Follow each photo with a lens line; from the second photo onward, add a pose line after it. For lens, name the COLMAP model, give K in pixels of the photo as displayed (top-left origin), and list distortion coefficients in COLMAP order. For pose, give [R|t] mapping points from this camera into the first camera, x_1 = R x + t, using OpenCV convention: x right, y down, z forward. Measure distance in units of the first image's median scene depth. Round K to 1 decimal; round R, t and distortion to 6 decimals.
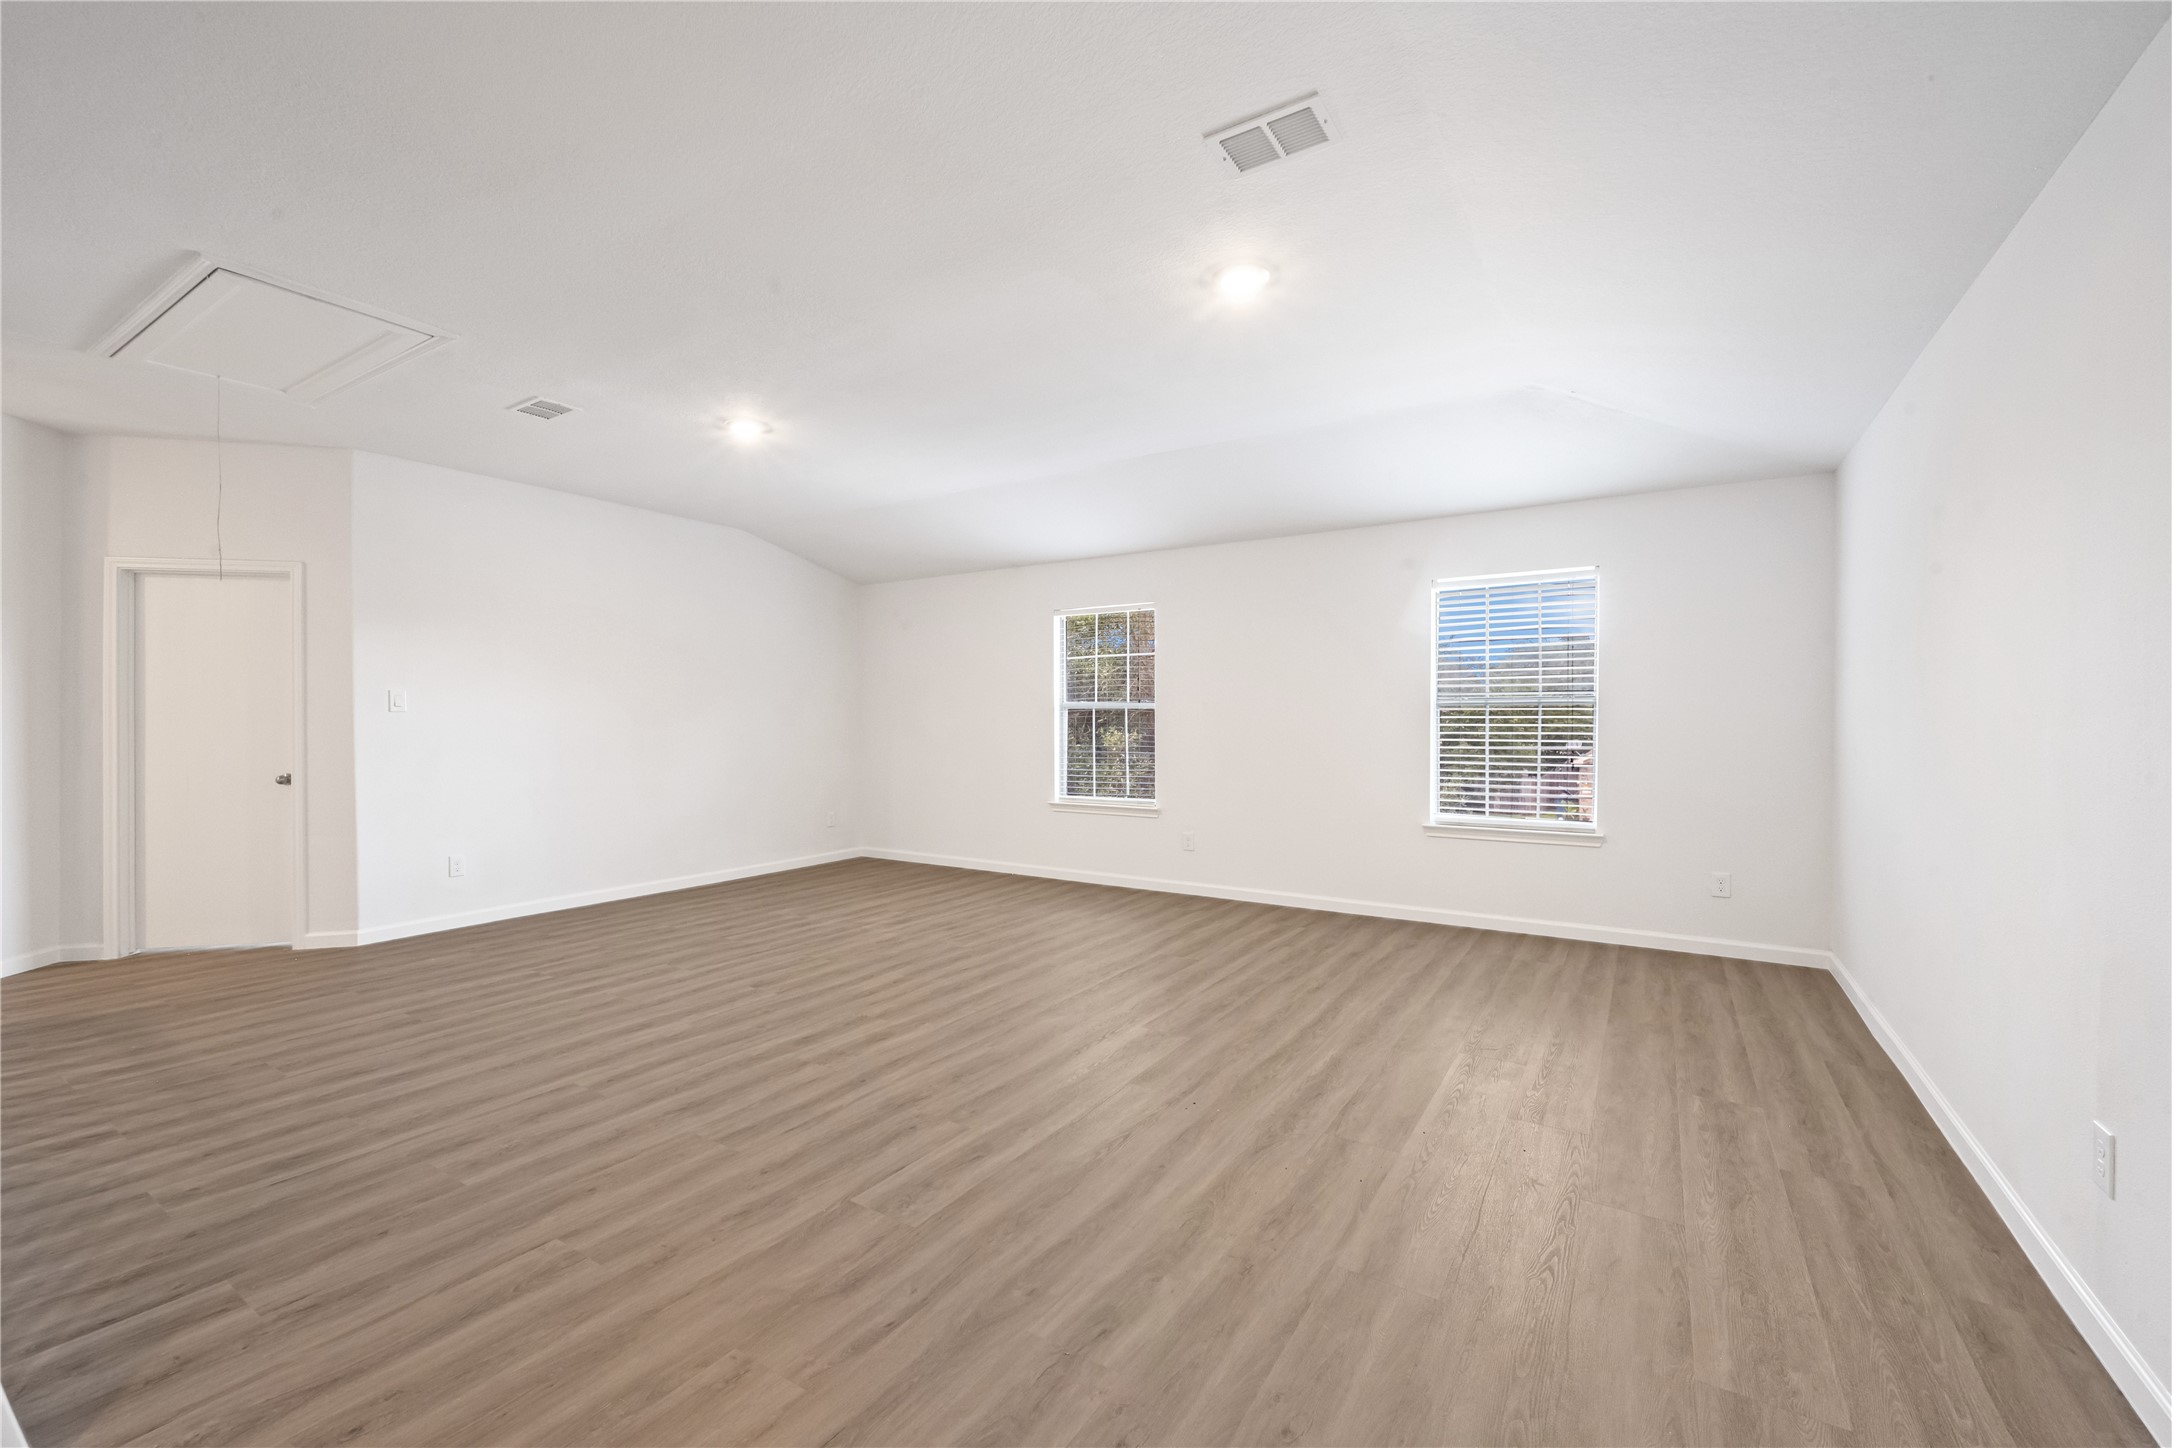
lens RADIAL K [[942.7, 0, 1076.3], [0, 942.7, 723.5], [0, 0, 1]] dist [0.005245, -0.000341]
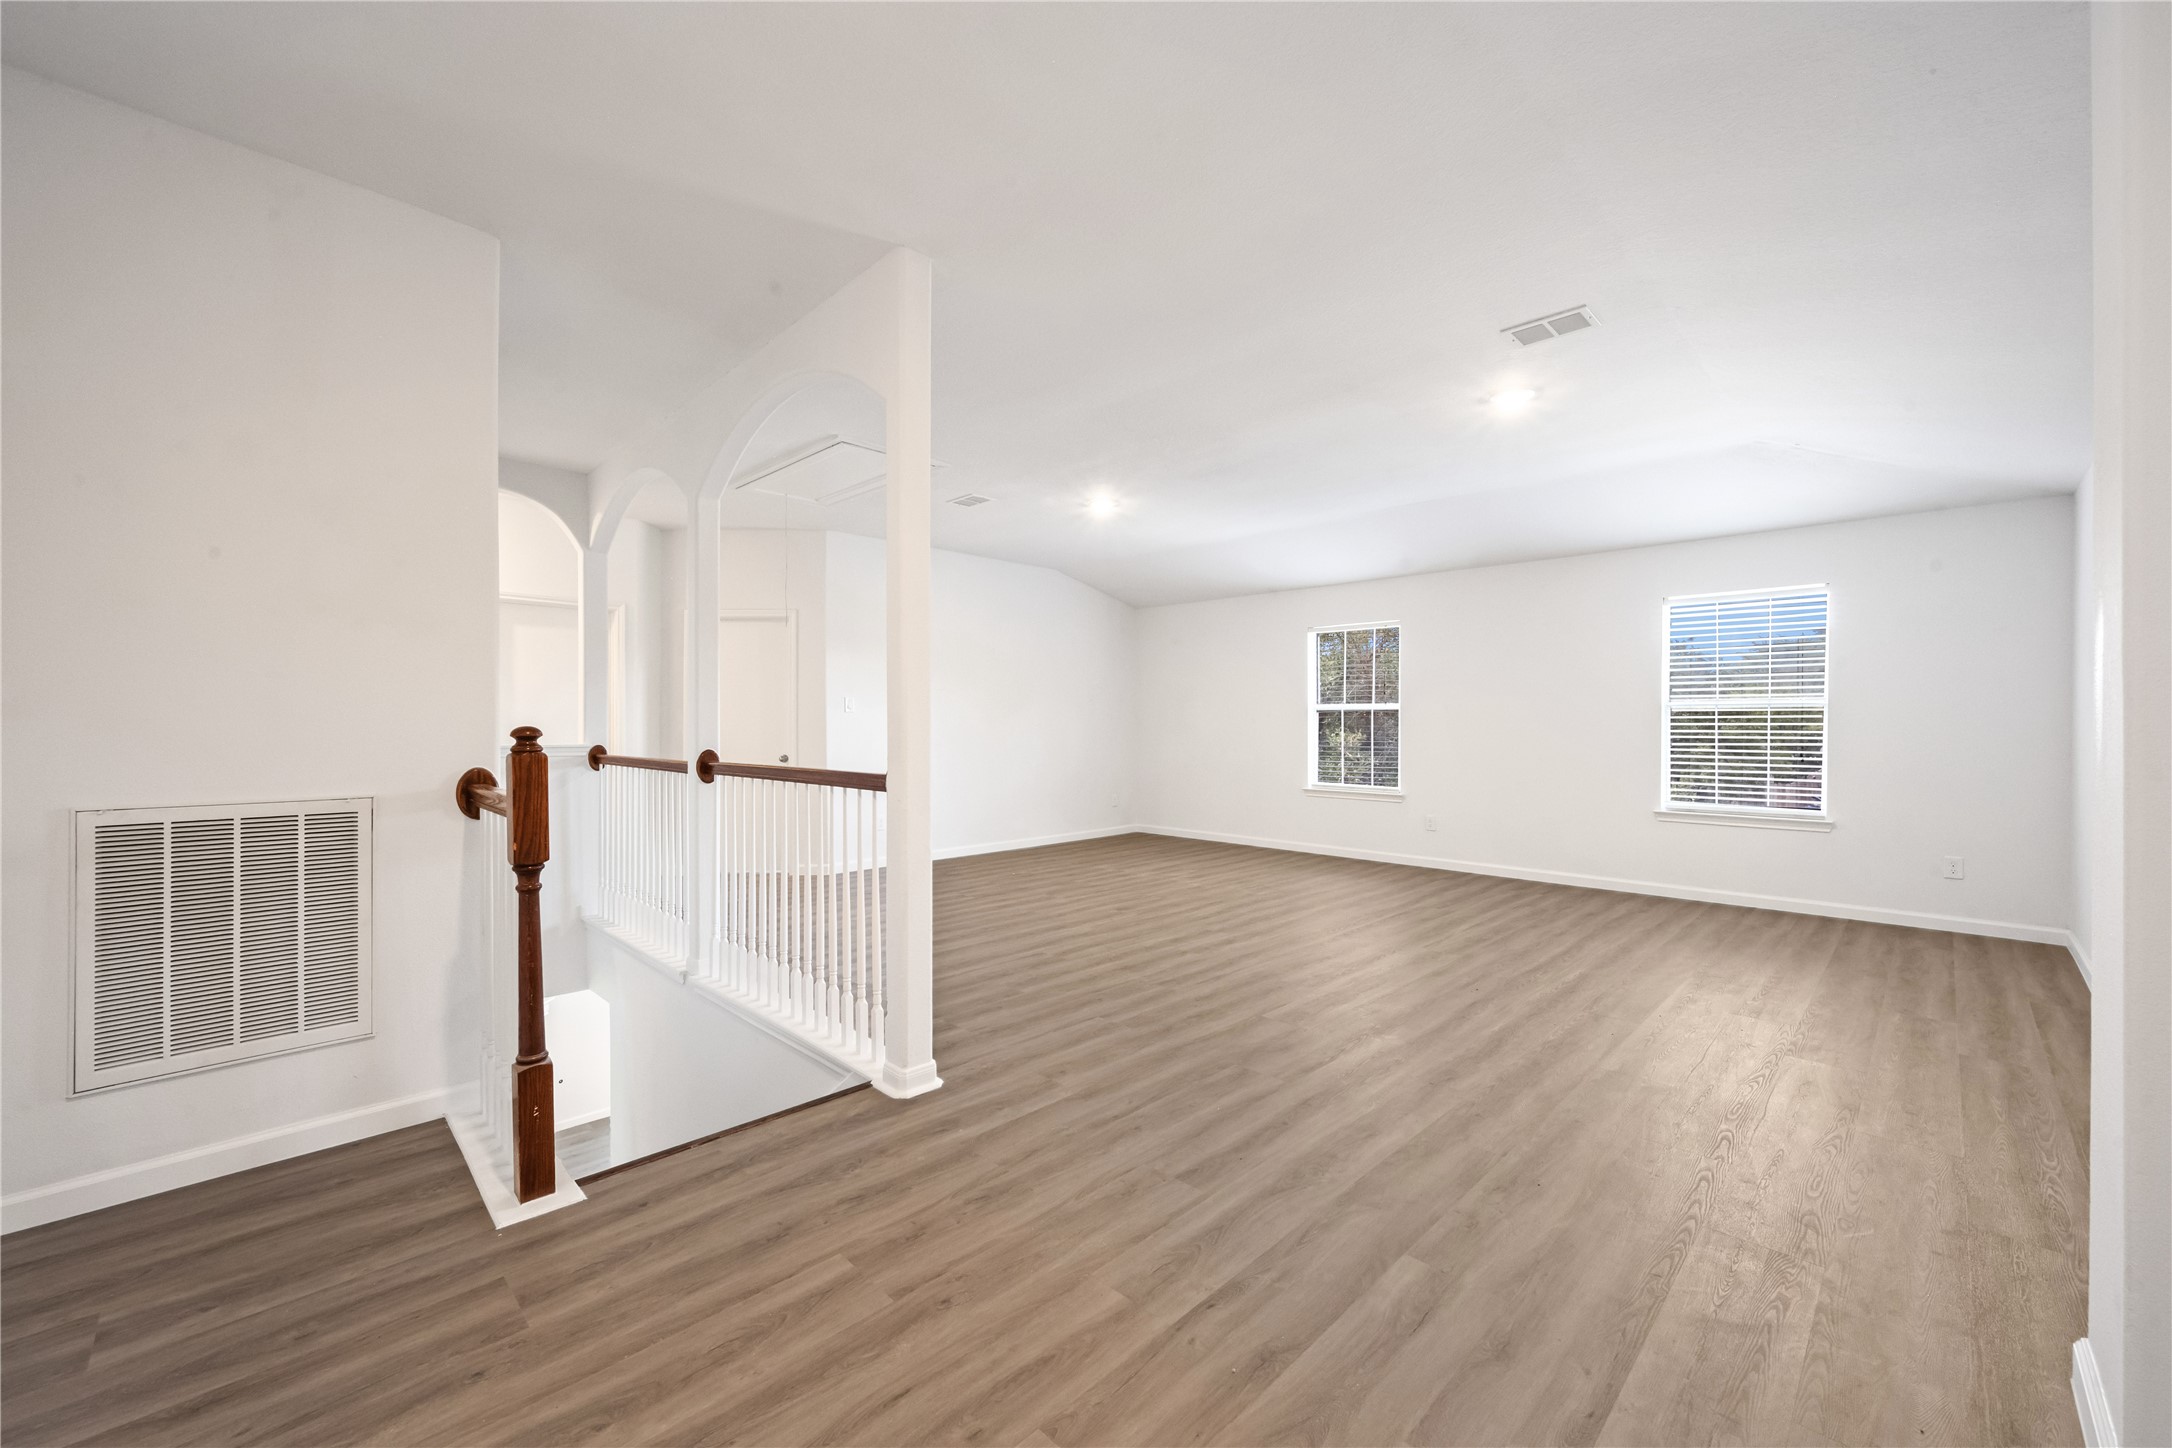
lens RADIAL K [[861.3, 0, 1092.4], [0, 861.3, 723.5], [0, 0, 1]] dist [-0.000388, 0.000864]
pose [[0.975855, 0.003281, -0.218396, -0.096591], [-0.003429, 0.999994, -0.000302, 0.004497], [0.218394, 0.001044, 0.975860, -0.235800]]
